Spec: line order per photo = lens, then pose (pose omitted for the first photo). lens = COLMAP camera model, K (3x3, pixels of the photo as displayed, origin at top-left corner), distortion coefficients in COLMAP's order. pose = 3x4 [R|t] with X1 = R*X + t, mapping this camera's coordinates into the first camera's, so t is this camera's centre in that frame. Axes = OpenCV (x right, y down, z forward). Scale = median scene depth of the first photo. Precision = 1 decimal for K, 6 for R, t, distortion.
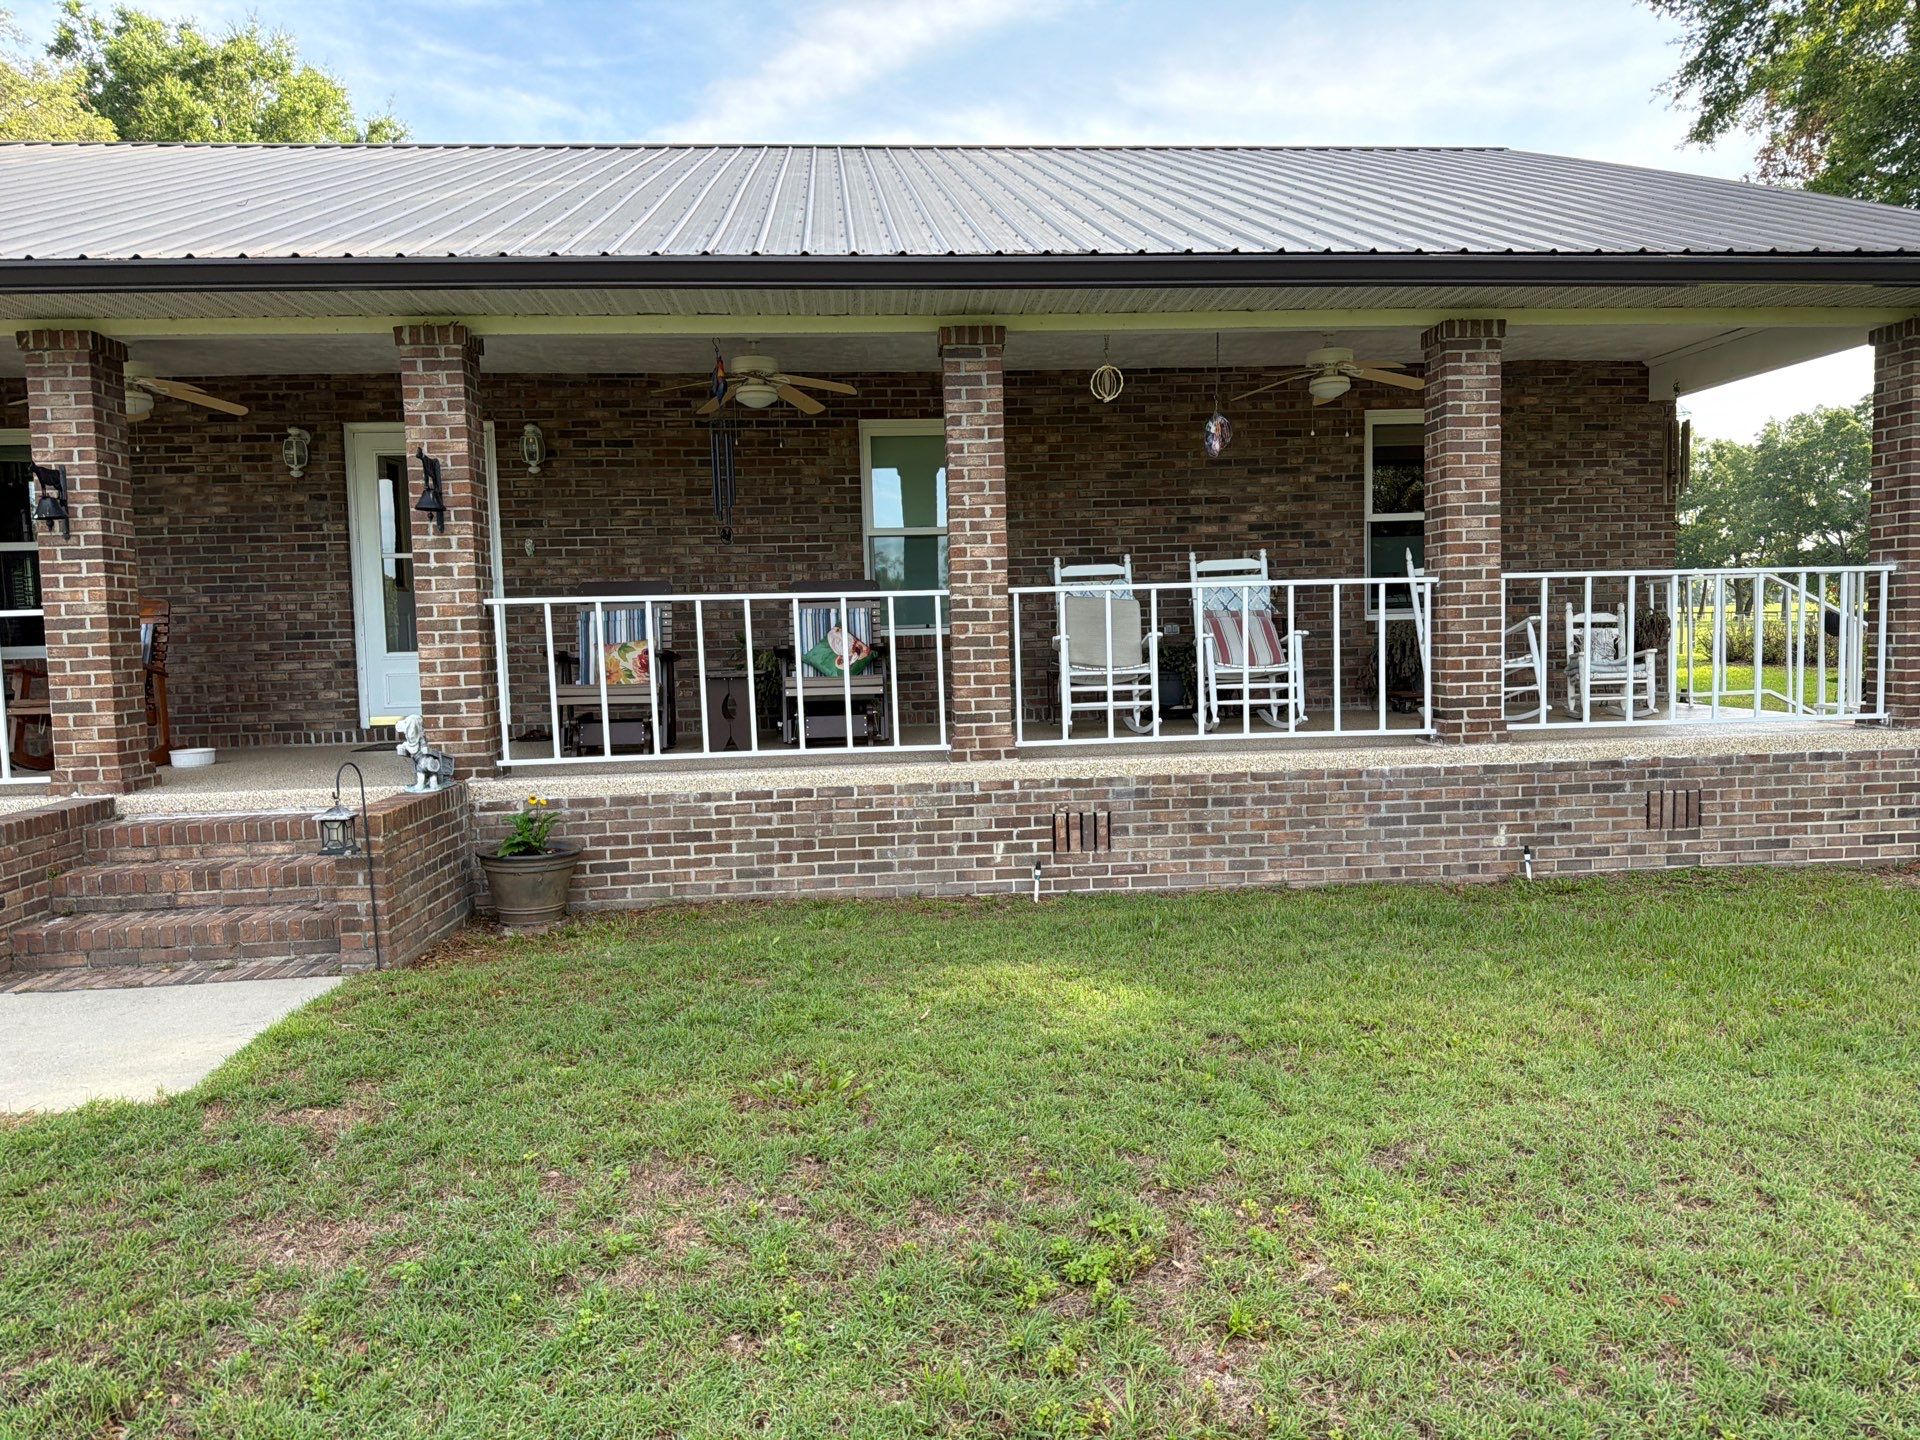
lens RADIAL K [[1360.2, 0, 959.5], [0, 1360.2, 731.9], [0, 0, 1]] dist [0.067152, -0.082618]
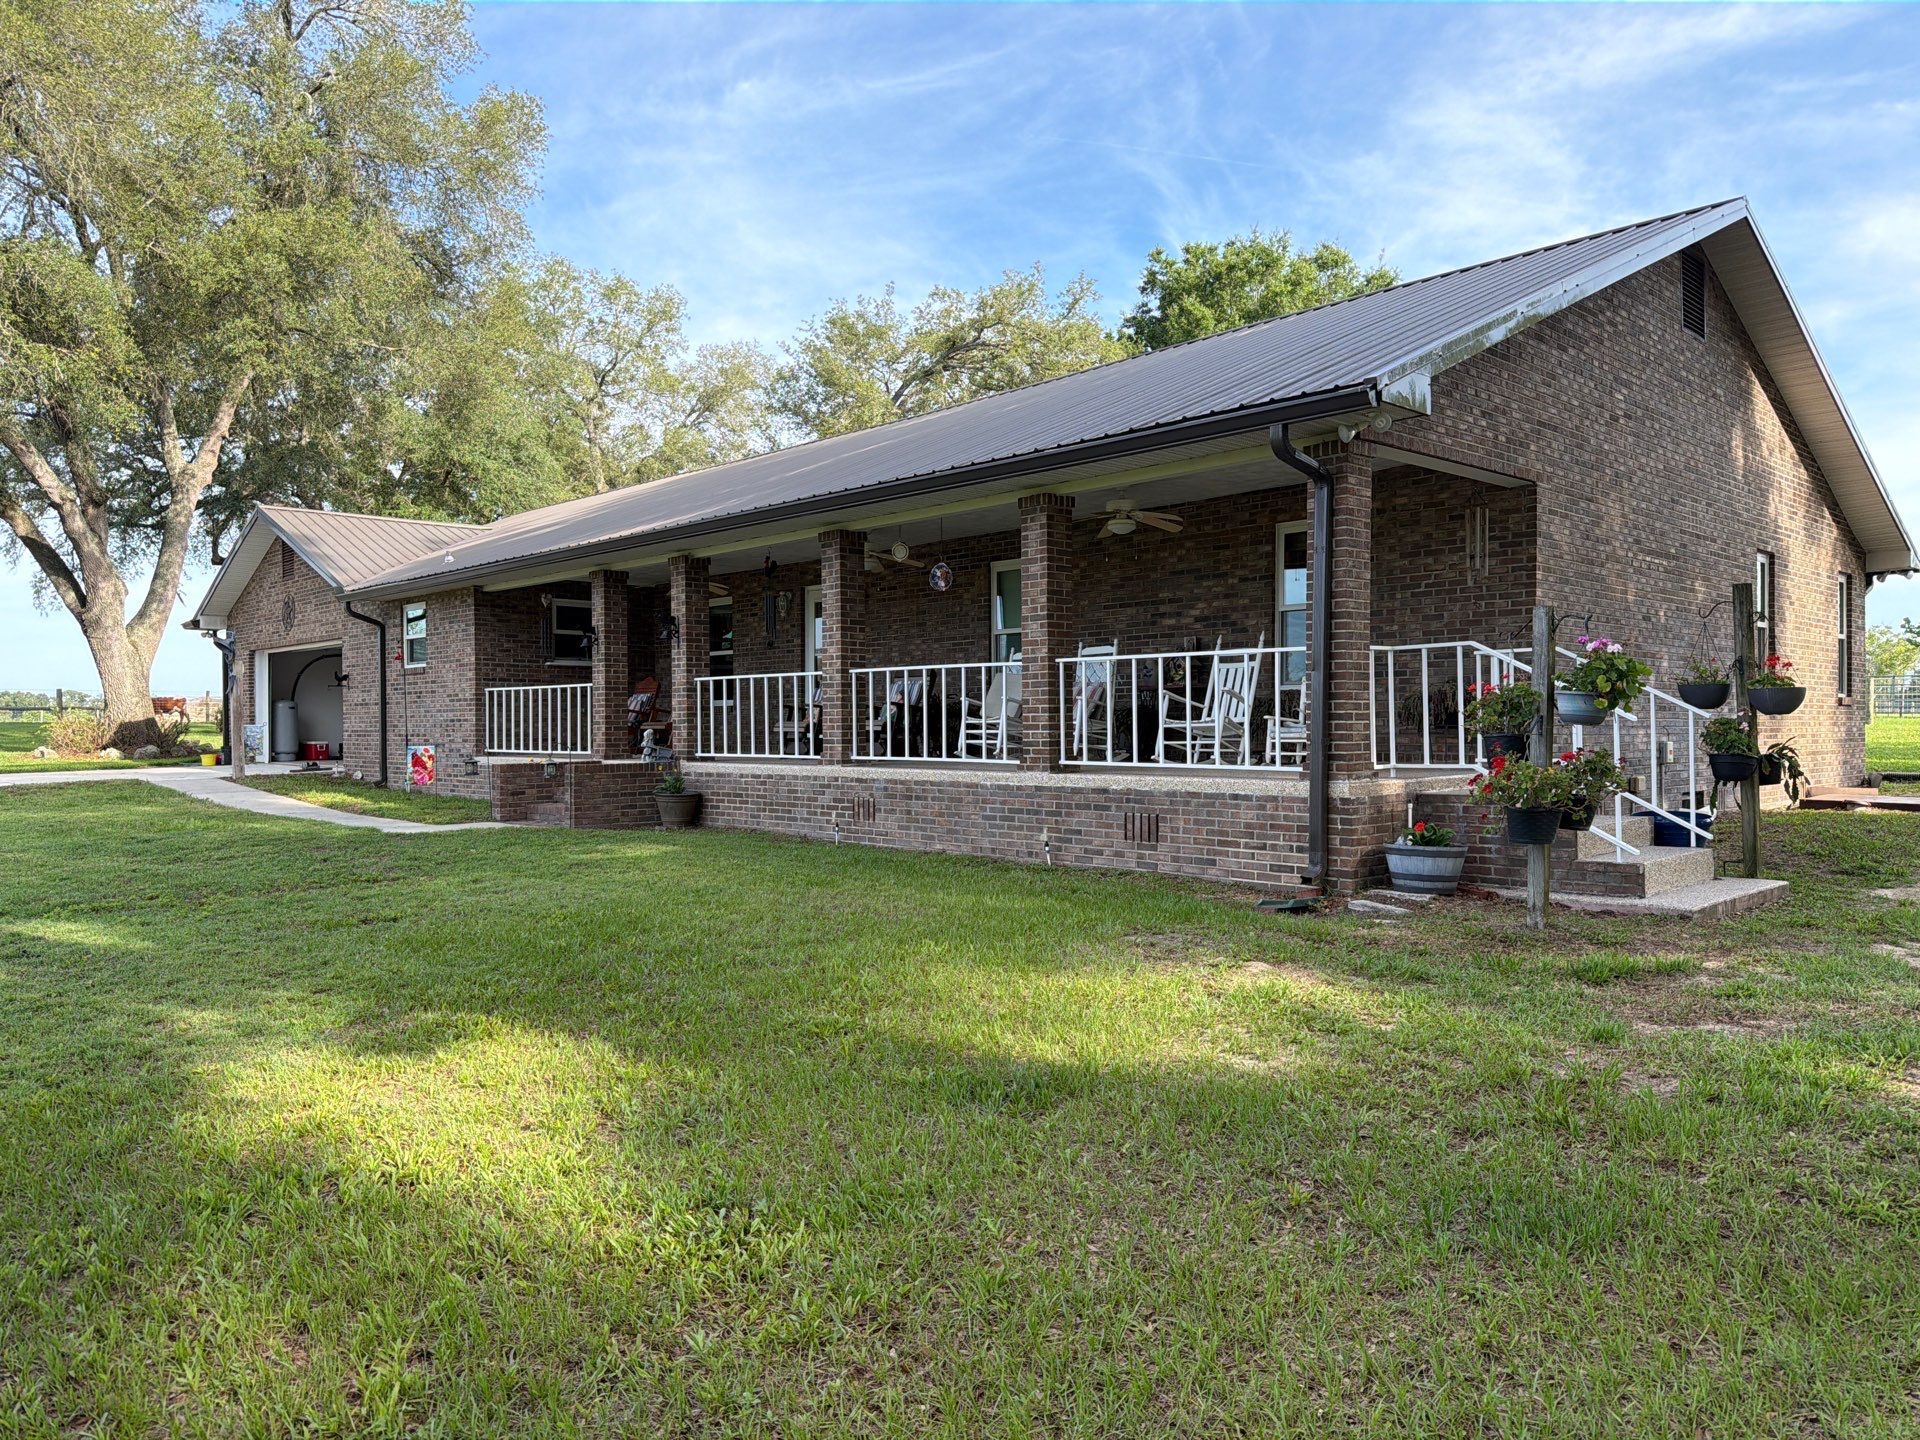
lens RADIAL K [[1360.2, 0, 942.7], [0, 1360.2, 726.0], [0, 0, 1]] dist [0.067152, -0.082618]
pose [[0.605944, 0.023838, -0.795150, 1.500261], [-0.067341, 0.997500, -0.021412, -0.002225], [0.792652, 0.066521, 0.606035, 0.013009]]
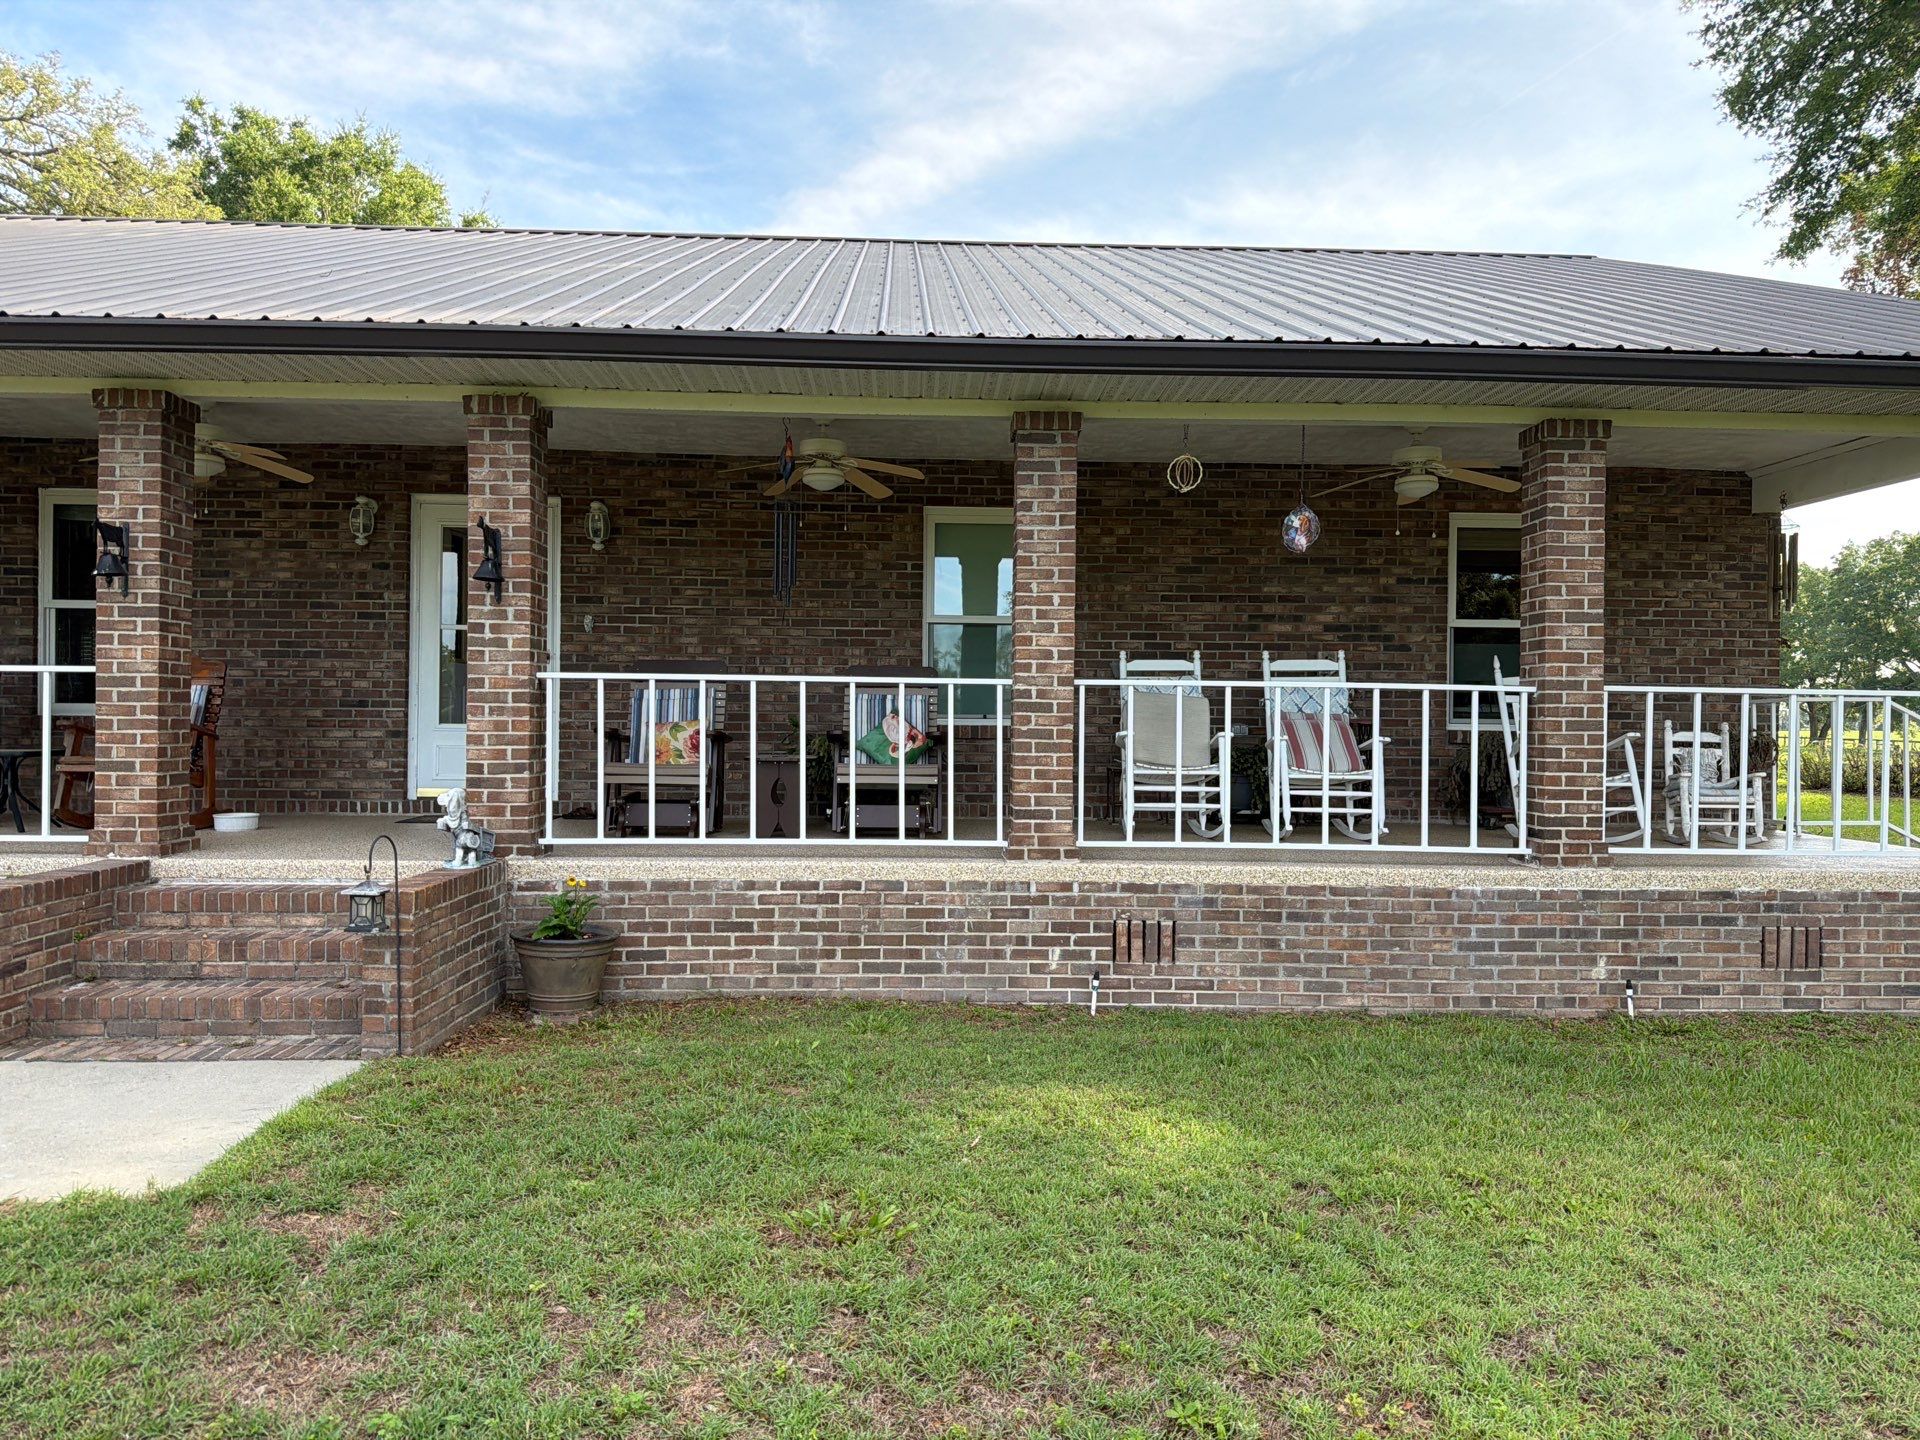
lens RADIAL K [[1360.2, 0, 943.1], [0, 1360.2, 727.7], [0, 0, 1]] dist [0.067152, -0.082618]
pose [[0.998062, 0.039533, -0.048057, -0.009375], [-0.042834, 0.996647, -0.069718, -0.001833], [0.045140, 0.071642, 0.996408, 0.045521]]
